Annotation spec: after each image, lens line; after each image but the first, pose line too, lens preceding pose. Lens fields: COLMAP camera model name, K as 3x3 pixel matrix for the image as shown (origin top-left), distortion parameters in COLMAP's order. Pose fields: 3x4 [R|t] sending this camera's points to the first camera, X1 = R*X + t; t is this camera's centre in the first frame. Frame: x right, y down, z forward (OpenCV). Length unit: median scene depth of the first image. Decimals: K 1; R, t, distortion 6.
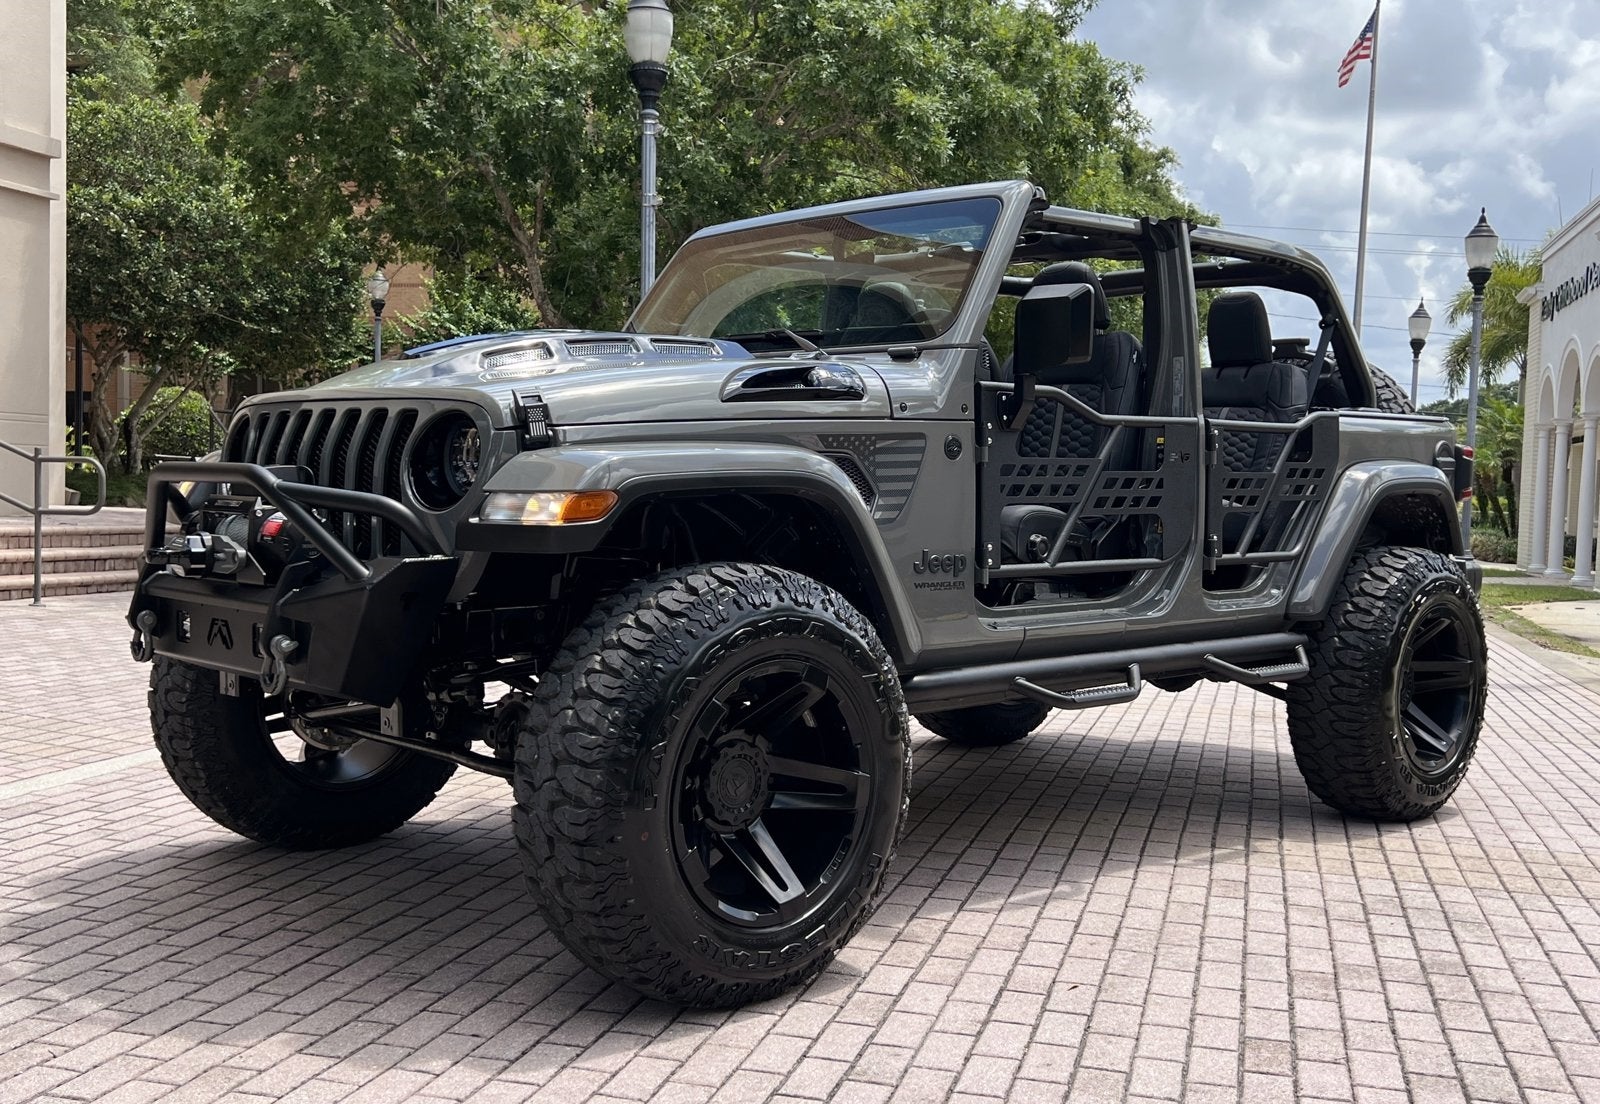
lens RADIAL K [[1673.0, 0, 822.9], [0, 1673.0, 555.3], [0, 0, 1]] dist [0.043875, -0.050055]
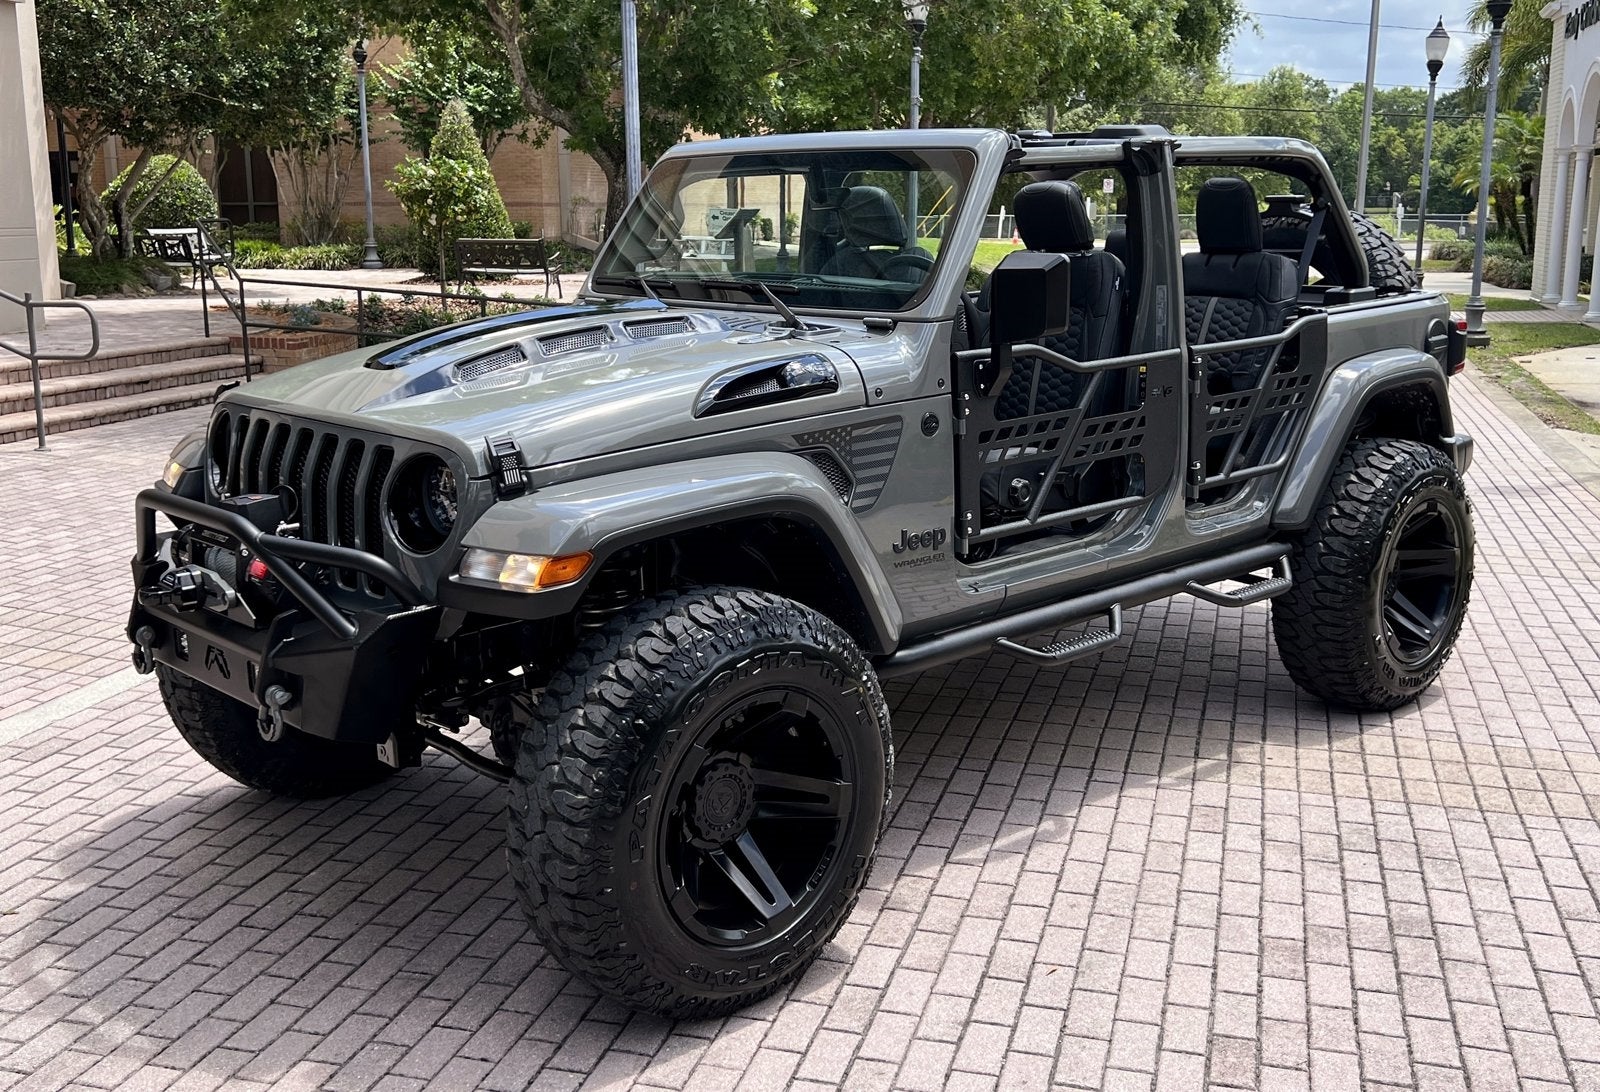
lens RADIAL K [[1679.3, 0, 801.2], [0, 1679.3, 503.1], [0, 0, 1]] dist [0.039506, -0.040718]
pose [[0.999376, -0.028752, -0.020521, 0.020197], [0.031387, 0.989307, 0.142433, -0.164596], [0.016207, -0.142988, 0.989592, -0.001391]]
